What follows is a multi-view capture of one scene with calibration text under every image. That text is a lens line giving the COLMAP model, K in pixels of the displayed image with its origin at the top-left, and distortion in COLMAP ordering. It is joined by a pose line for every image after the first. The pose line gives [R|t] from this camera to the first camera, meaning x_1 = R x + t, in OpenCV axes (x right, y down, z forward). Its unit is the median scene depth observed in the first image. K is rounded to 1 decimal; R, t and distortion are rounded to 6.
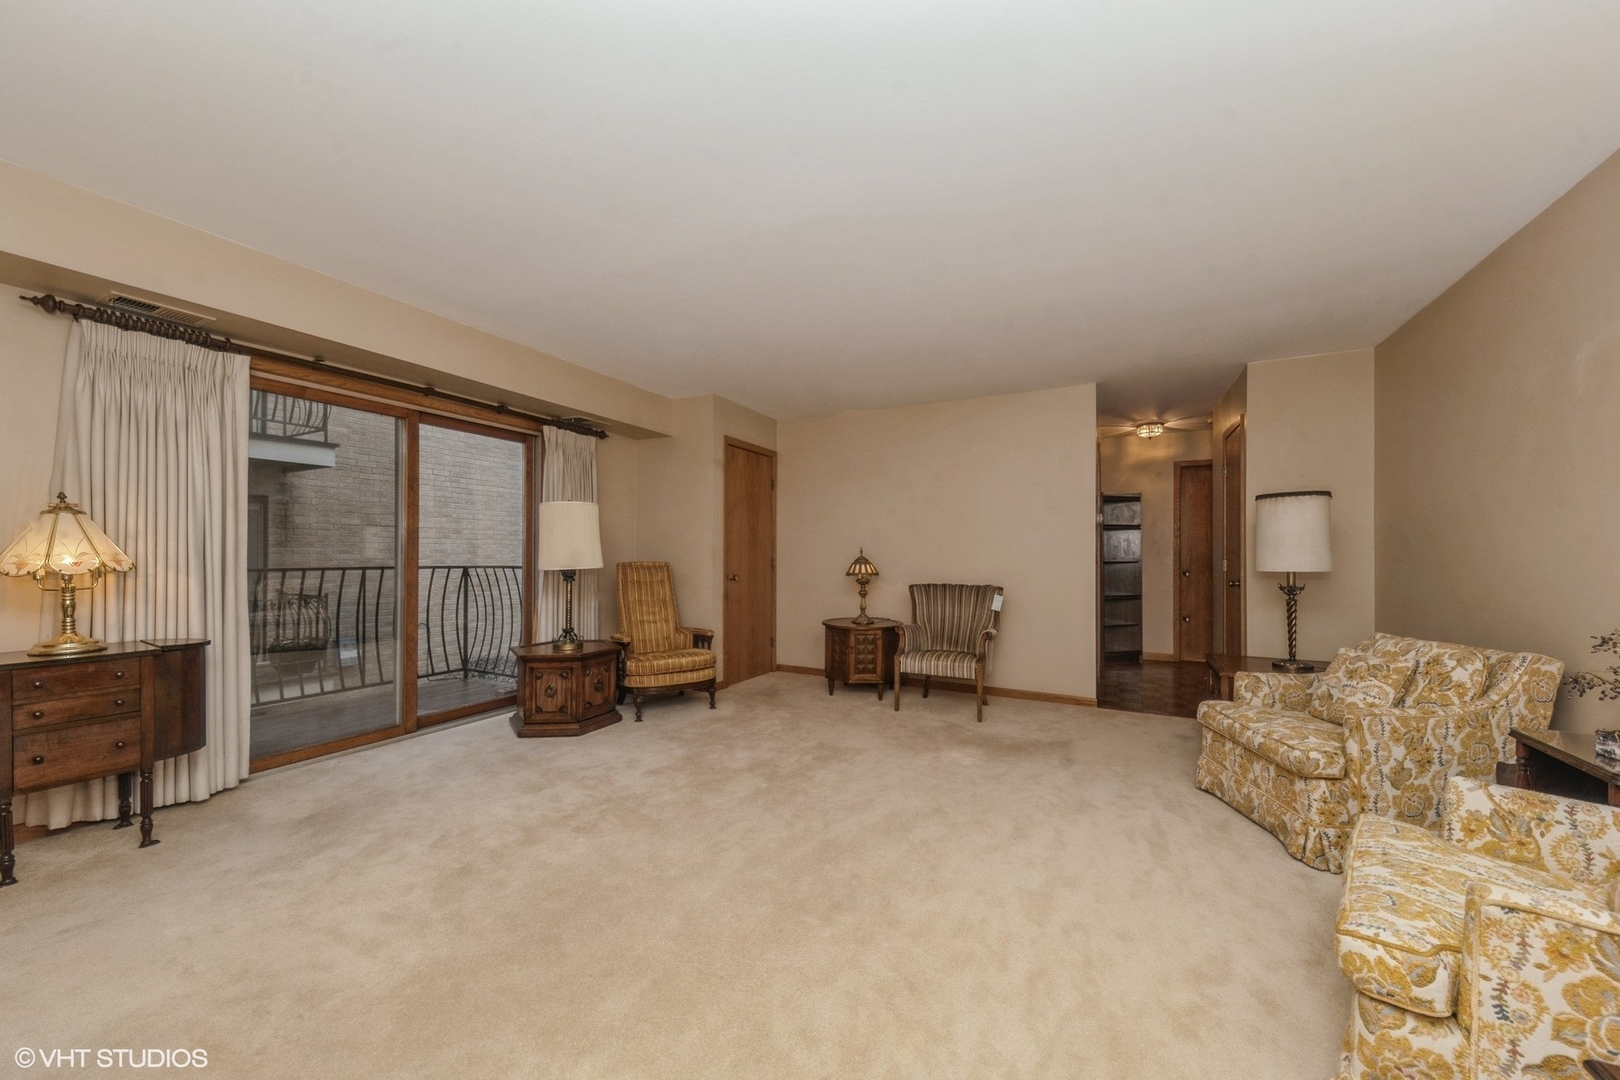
lens RADIAL K [[579.4, 0, 827.8], [0, 579.4, 552.6], [0, 0, 1]] dist [0.015865, -0.007475]
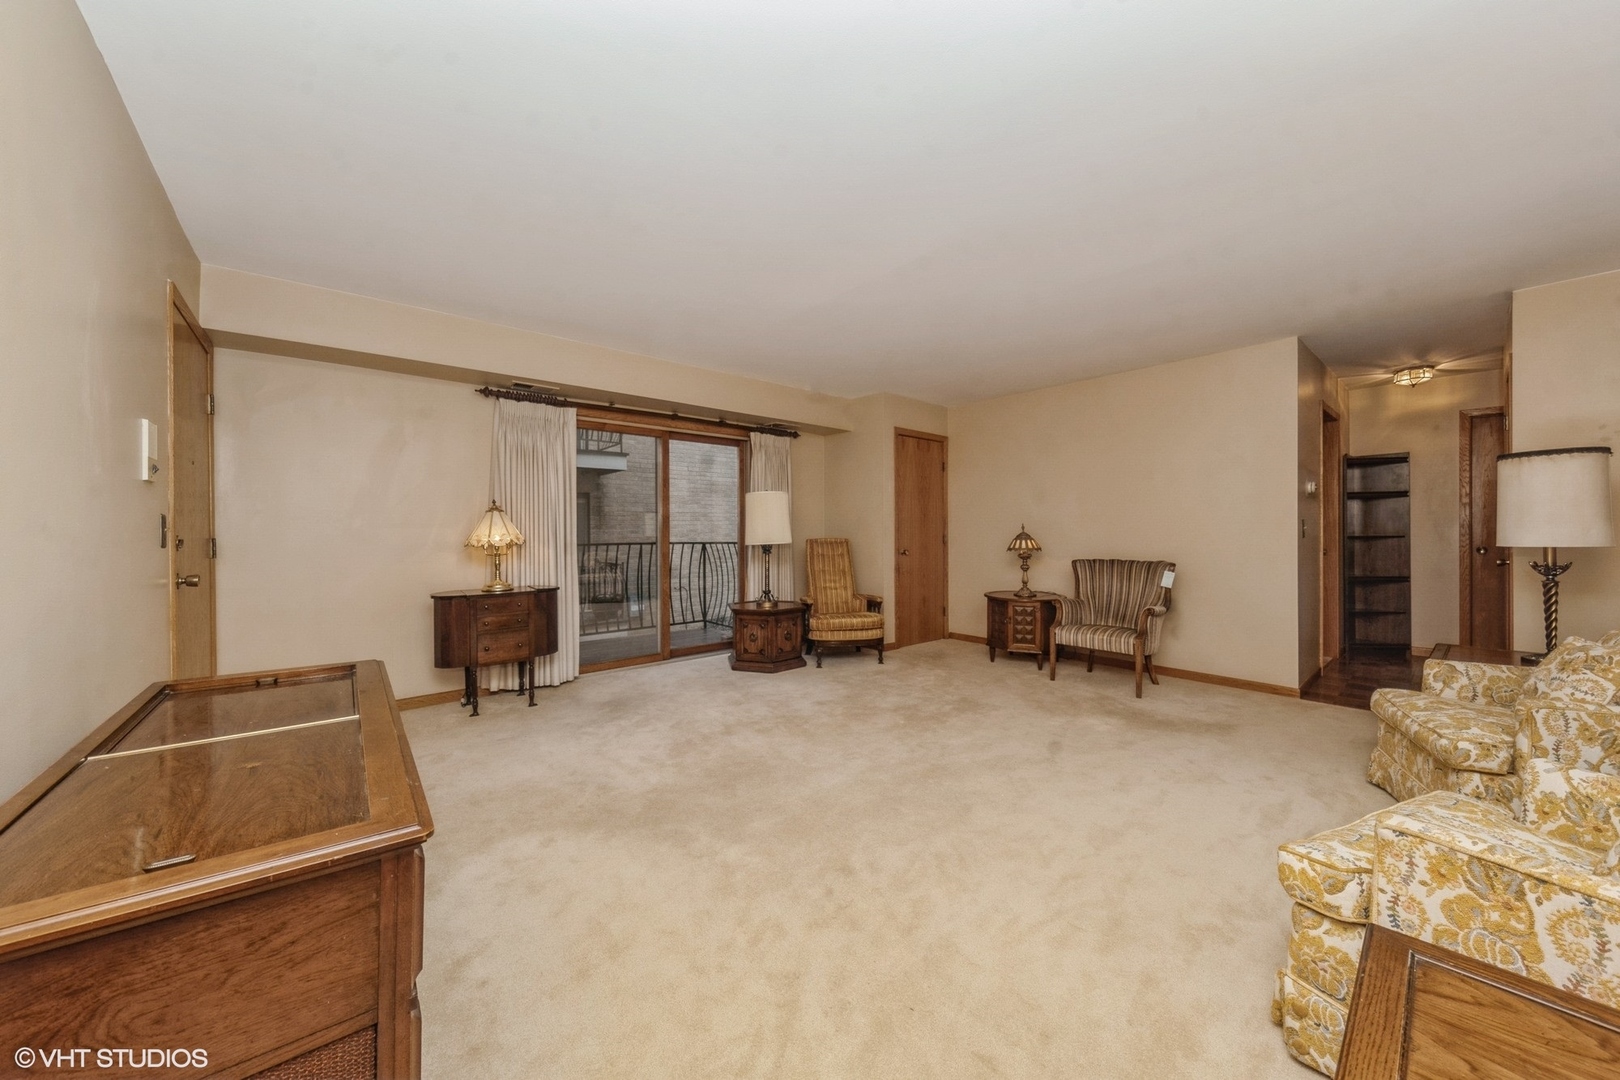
lens RADIAL K [[571.6, 0, 810.5], [0, 571.6, 534.1], [0, 0, 1]] dist [-0.000752, -0.000270]
pose [[0.921047, -0.006880, -0.389391, 0.157201], [0.009801, 0.999937, 0.005515, 0.000356], [0.389328, -0.008896, 0.921056, -0.145200]]
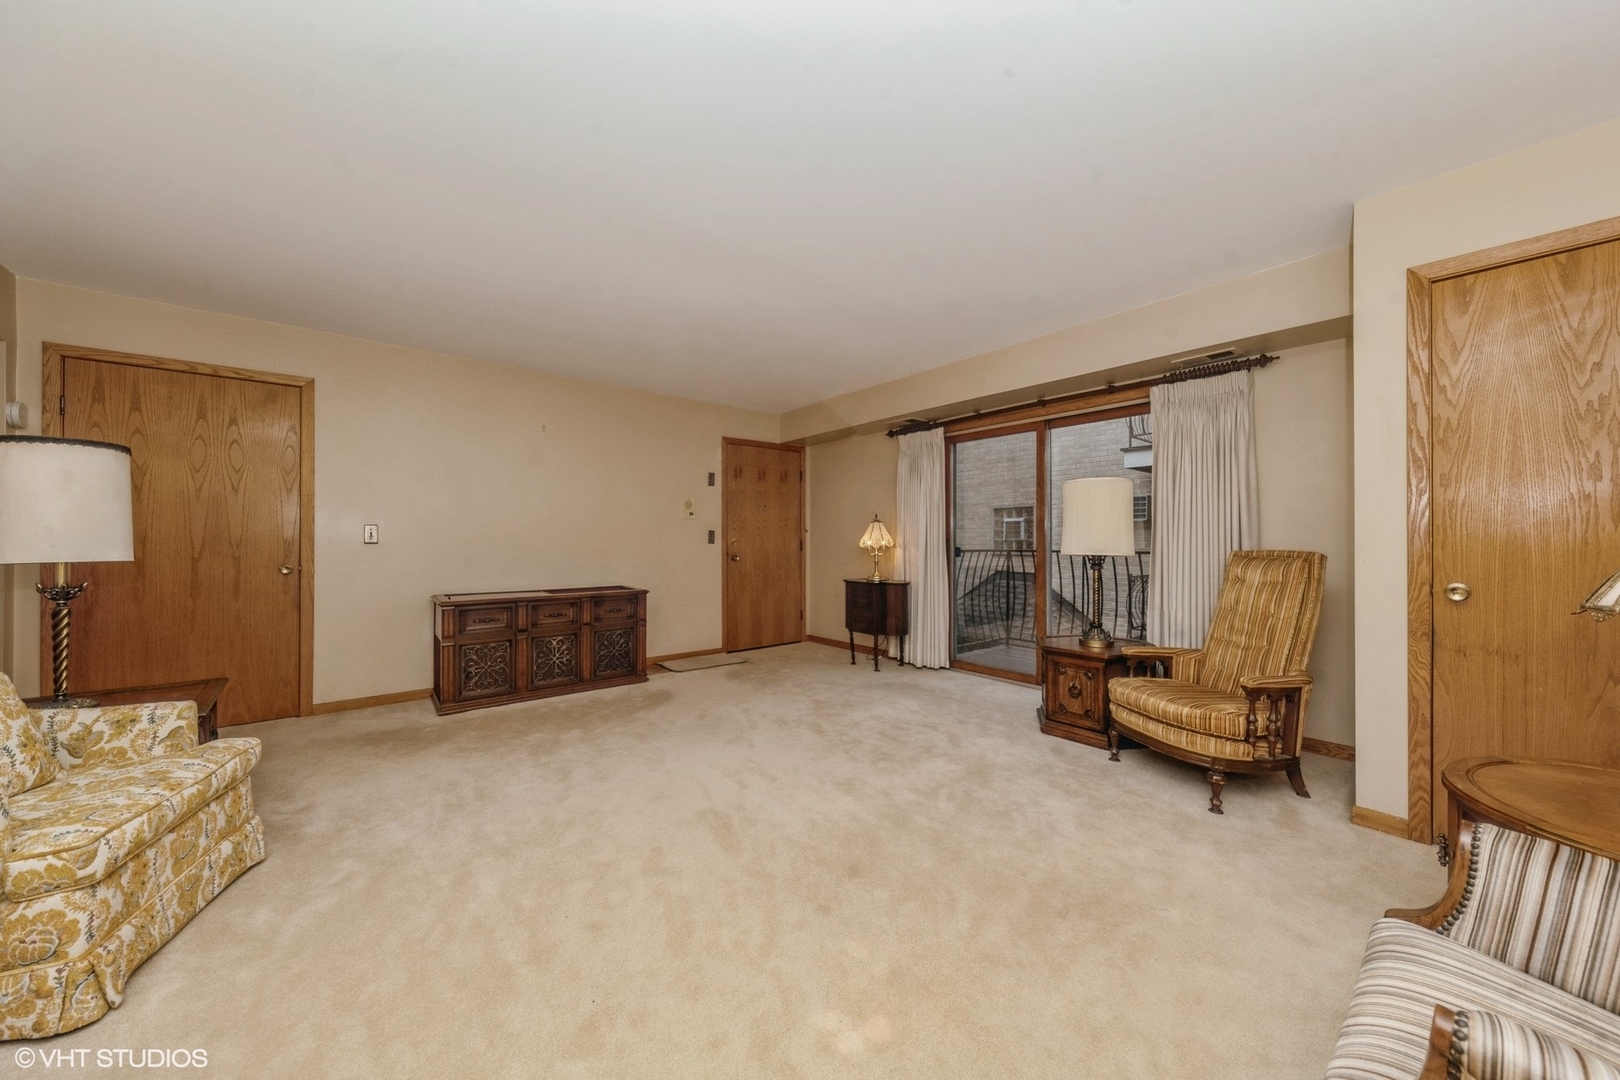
lens RADIAL K [[548.4, 0, 810.0], [0, 548.4, 540.0], [0, 0, 1]] dist [-0.000237, -0.000035]
pose [[-0.405915, -0.004770, -0.913898, 0.570518], [0.000459, 0.999985, -0.005424, 0.010916], [0.913911, -0.002621, -0.405907, 1.097381]]
